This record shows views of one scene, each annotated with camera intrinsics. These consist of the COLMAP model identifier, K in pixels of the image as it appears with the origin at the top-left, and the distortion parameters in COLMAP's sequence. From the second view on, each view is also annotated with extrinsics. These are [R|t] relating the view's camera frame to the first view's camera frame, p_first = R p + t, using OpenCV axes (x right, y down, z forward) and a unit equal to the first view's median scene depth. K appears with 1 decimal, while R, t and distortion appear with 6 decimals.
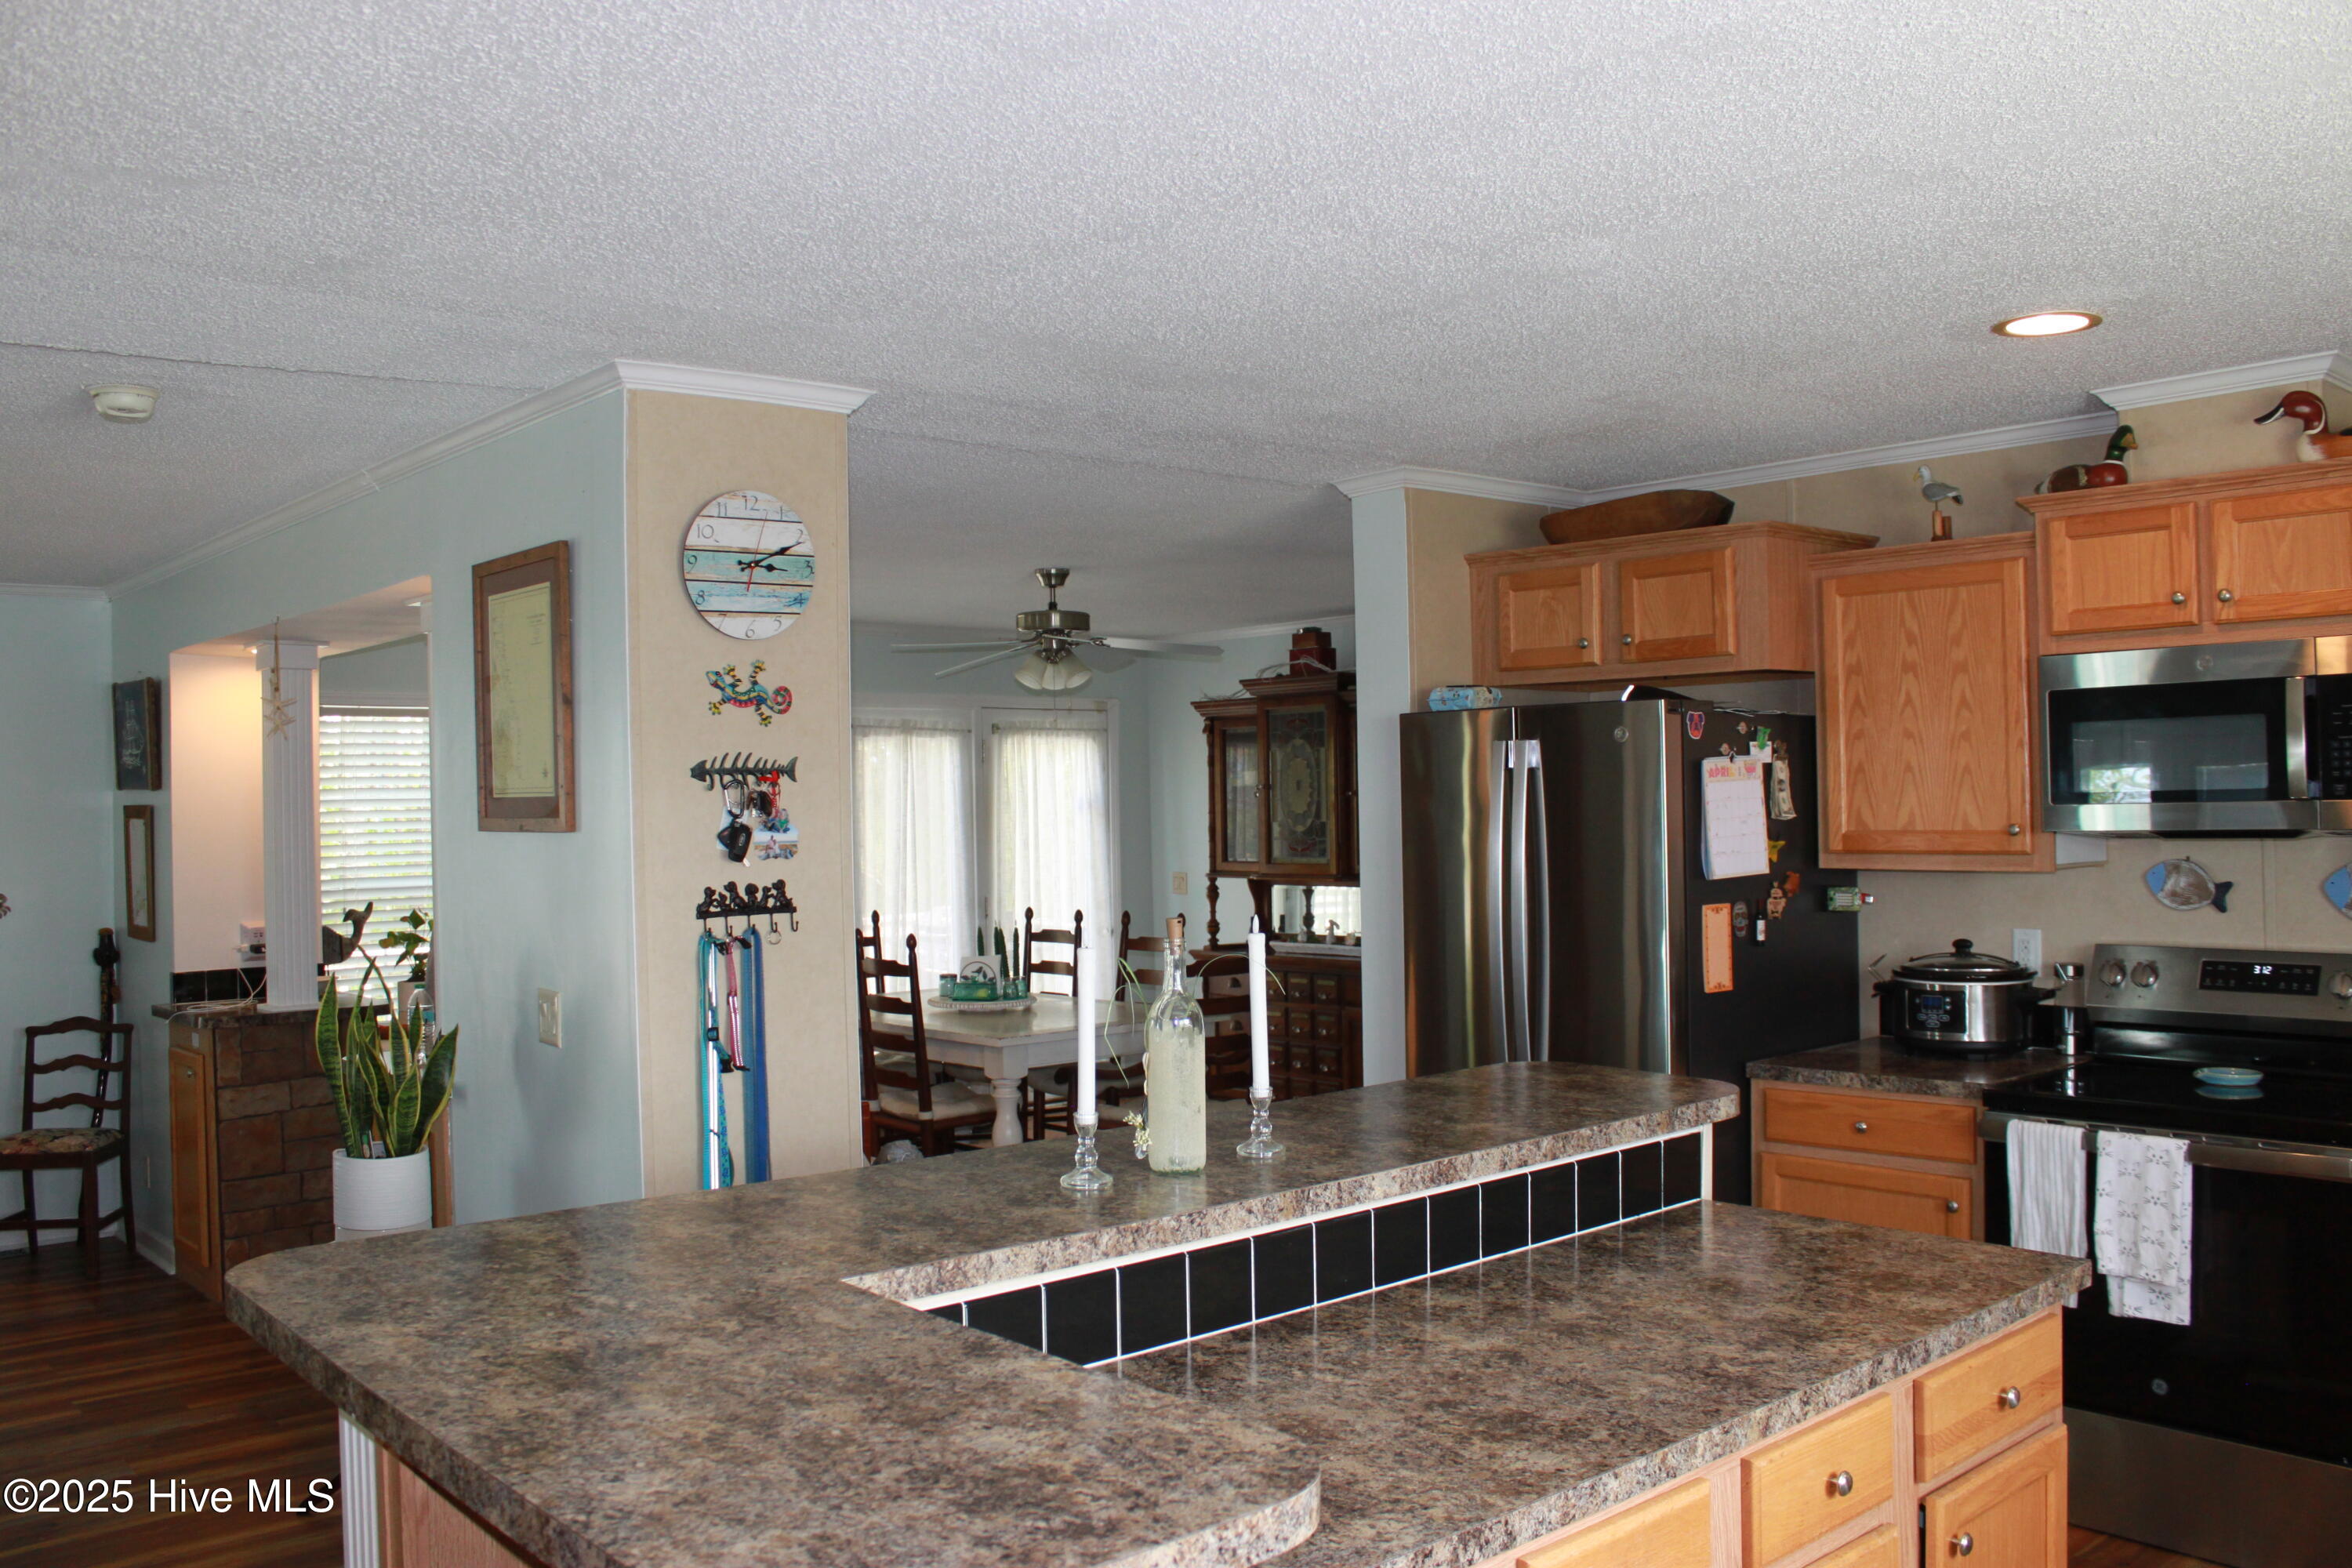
lens RADIAL K [[1944.8, 0, 1176.0], [0, 1944.8, 784.0], [0, 0, 1]] dist [-0.166954, 0.145753]
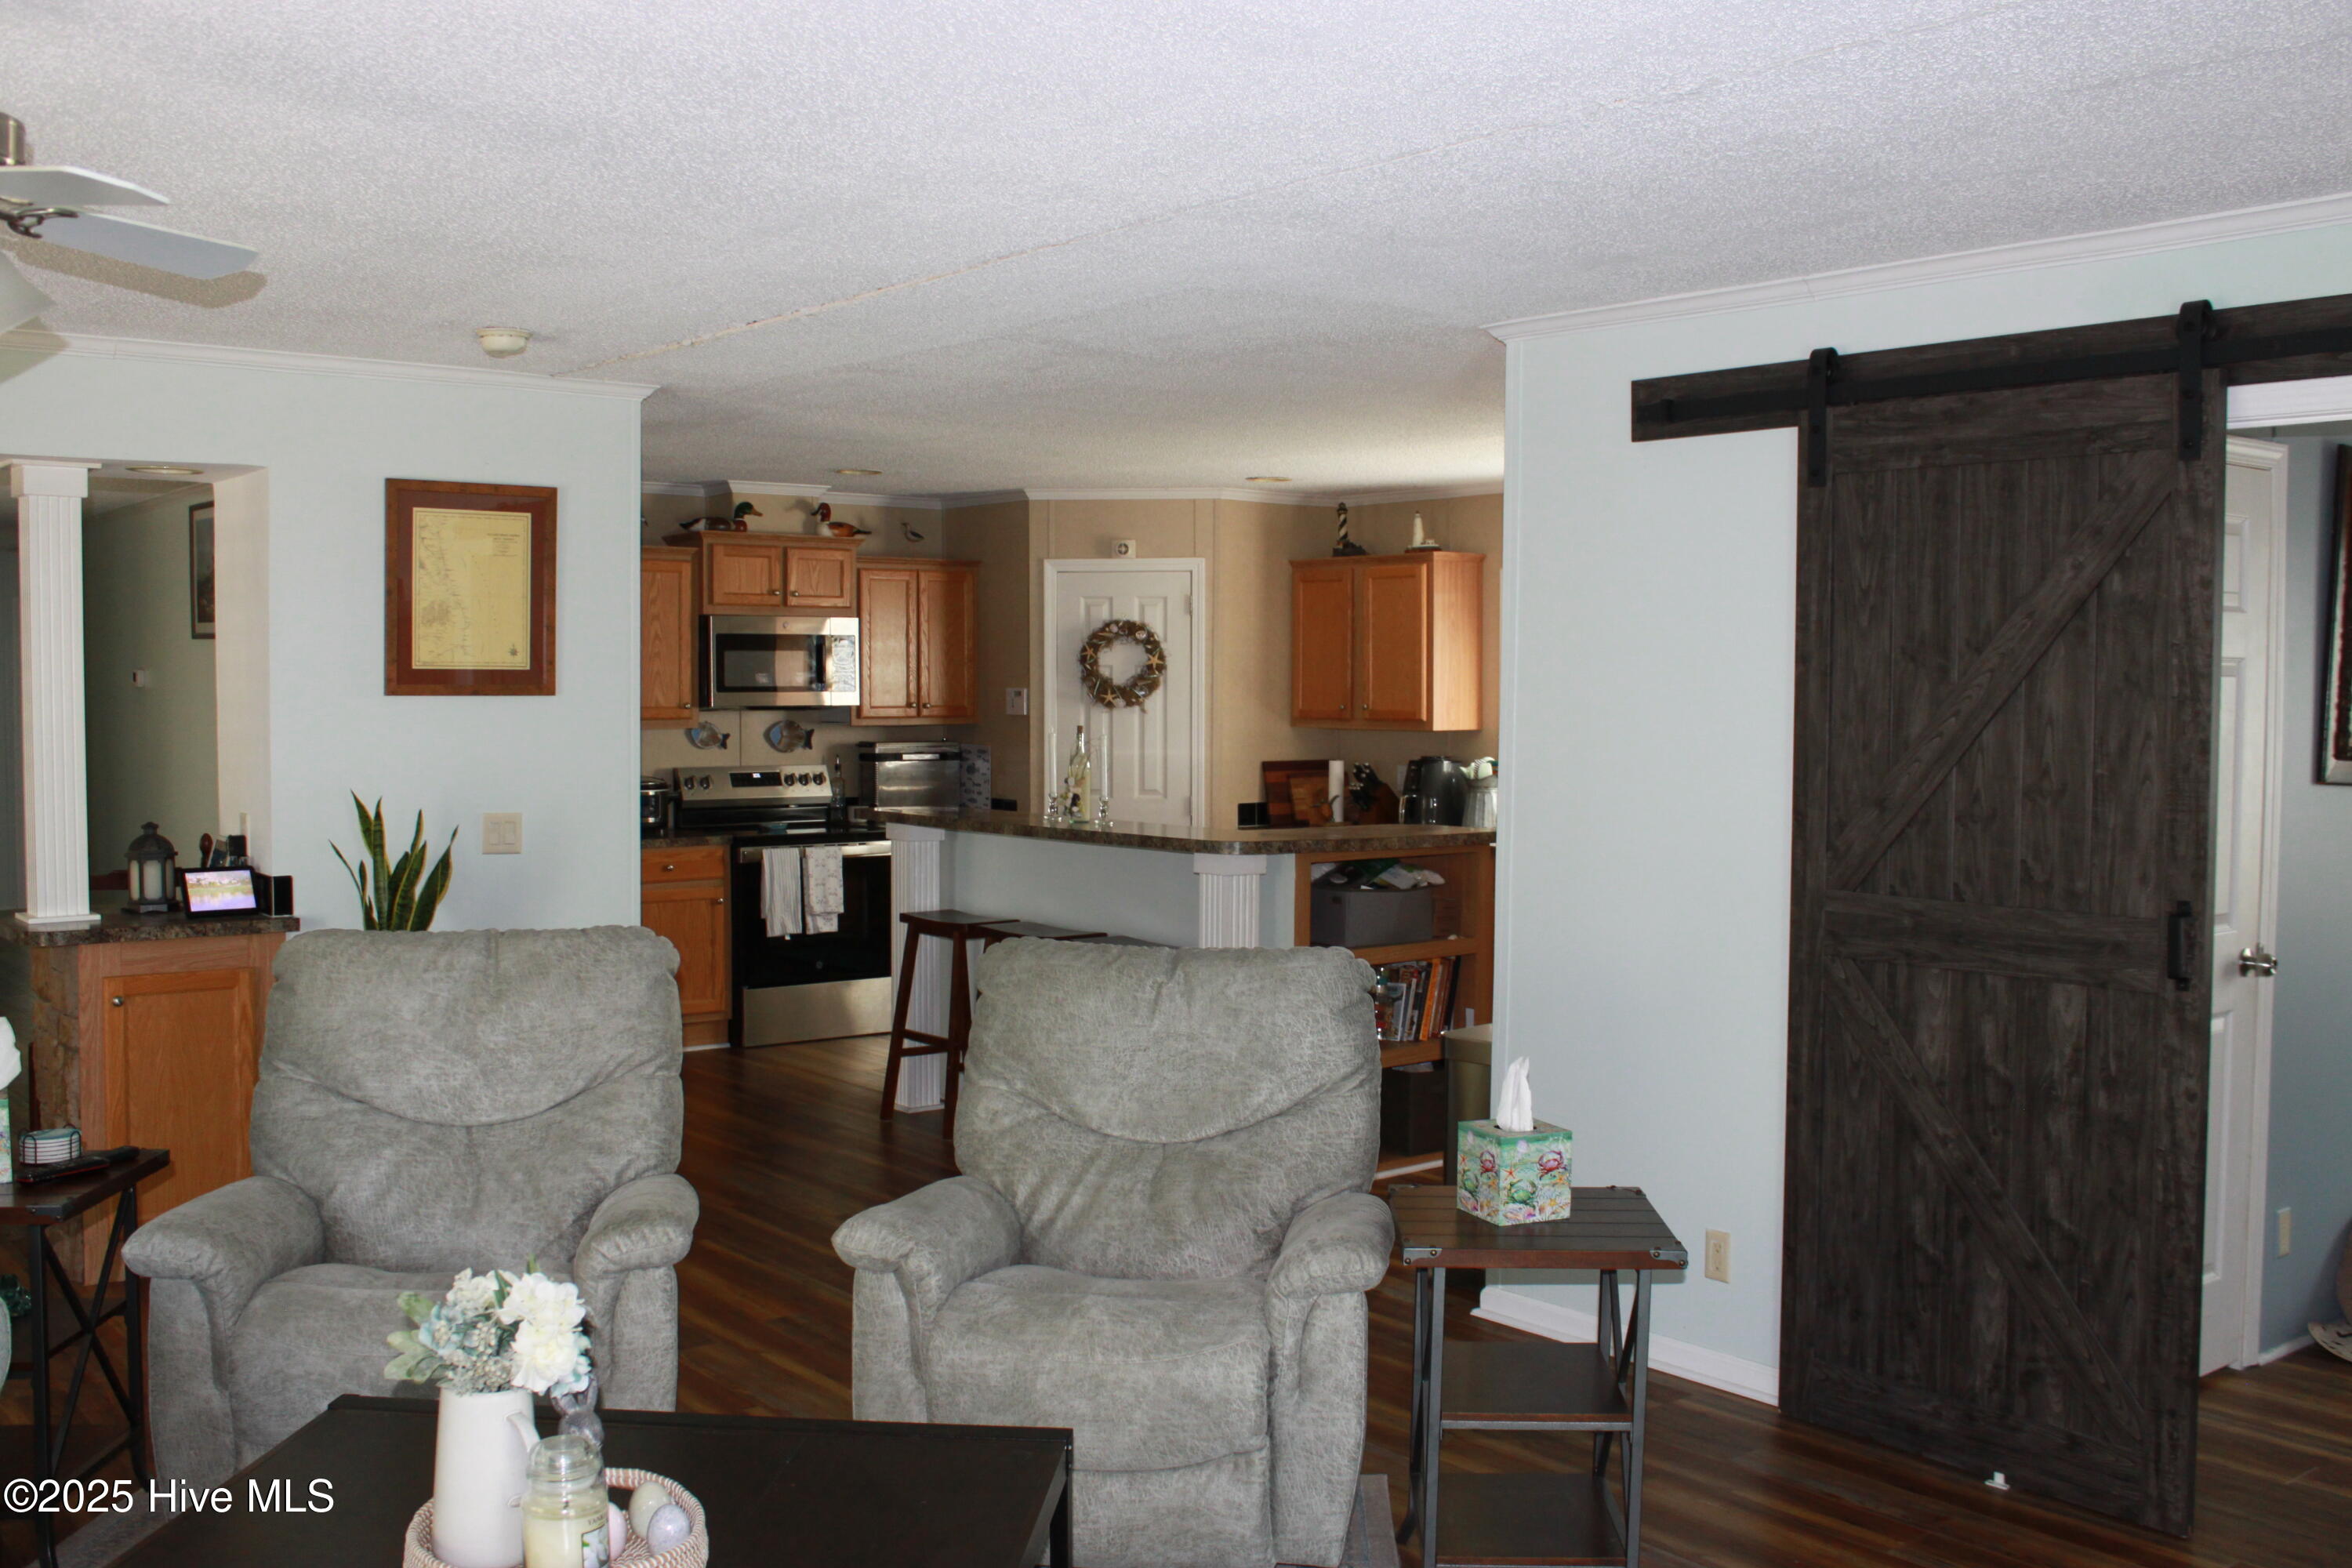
lens RADIAL K [[2190.3, 0, 1176.0], [0, 2190.3, 784.0], [0, 0, 1]] dist [-0.143089, 0.146441]
pose [[0.041740, -0.026862, 0.998767, -1.652380], [-0.011495, 0.999559, 0.027364, 0.036068], [-0.999062, -0.012623, 0.041413, 0.414462]]
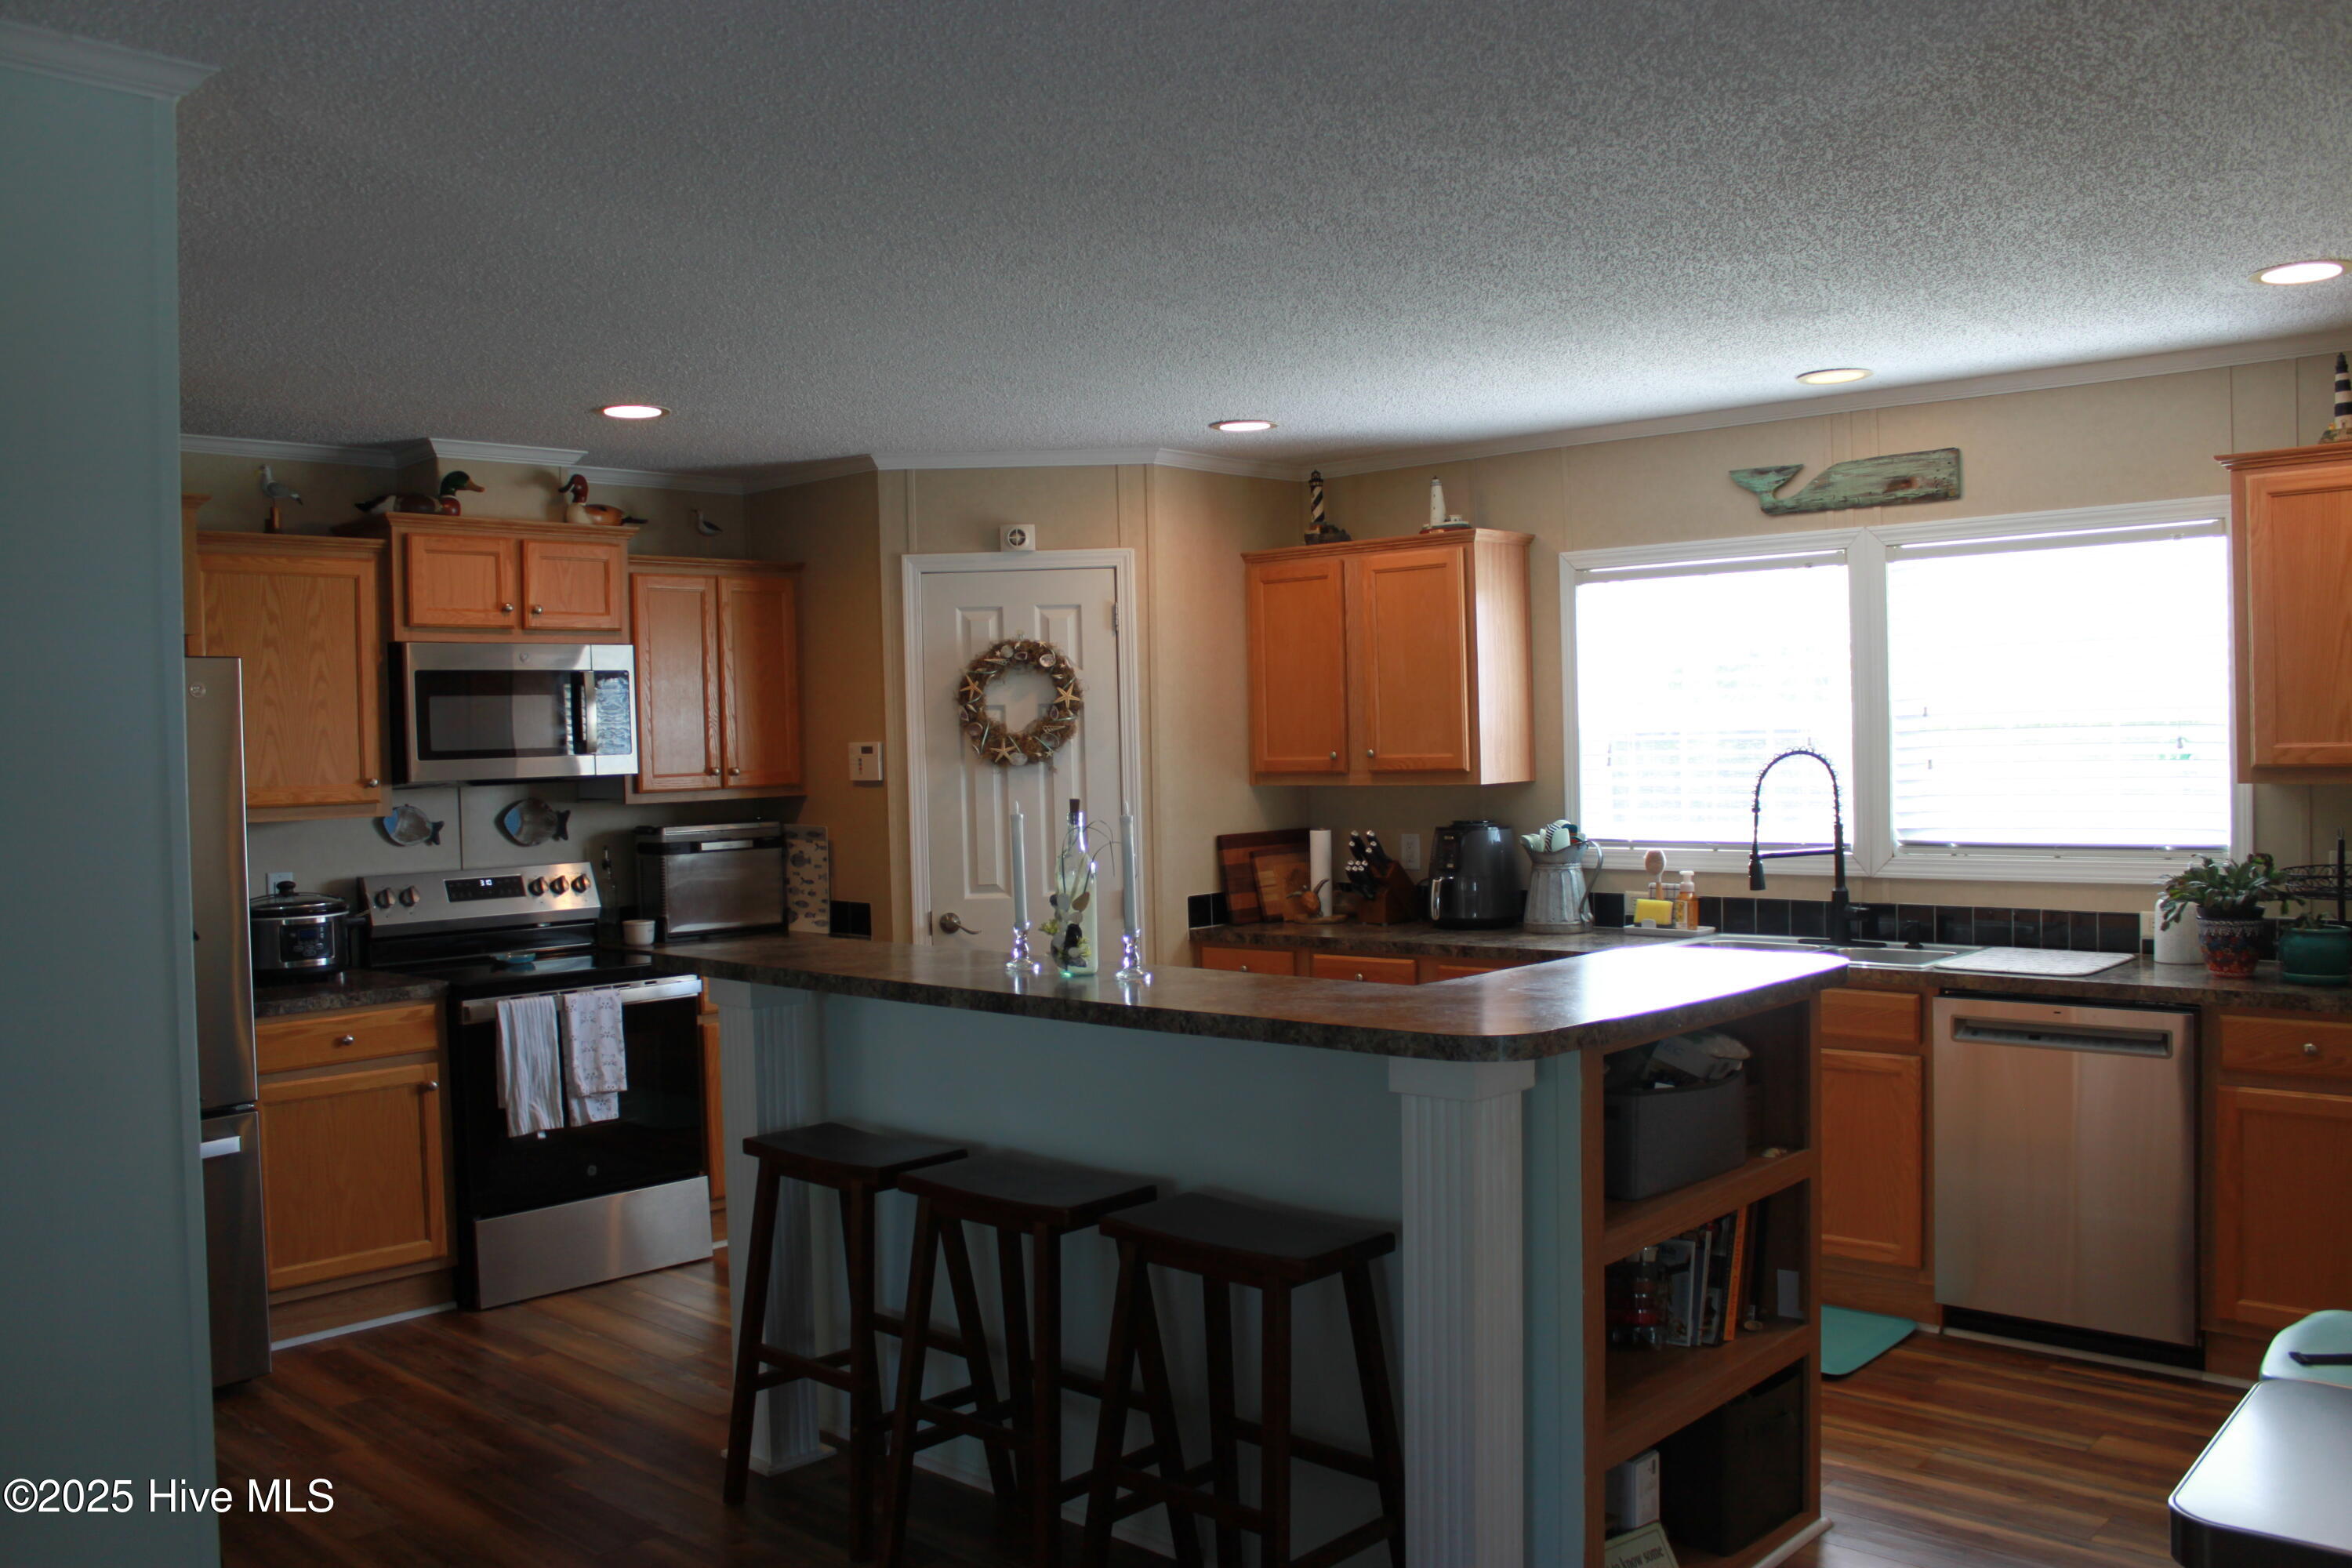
lens RADIAL K [[1944.8, 0, 1176.0], [0, 1944.8, 784.0], [0, 0, 1]] dist [-0.166954, 0.145753]
pose [[-0.106501, -0.001613, 0.994311, -0.803756], [0.019702, 0.999799, 0.003732, 0.029875], [-0.994117, 0.019987, -0.106448, 0.600682]]
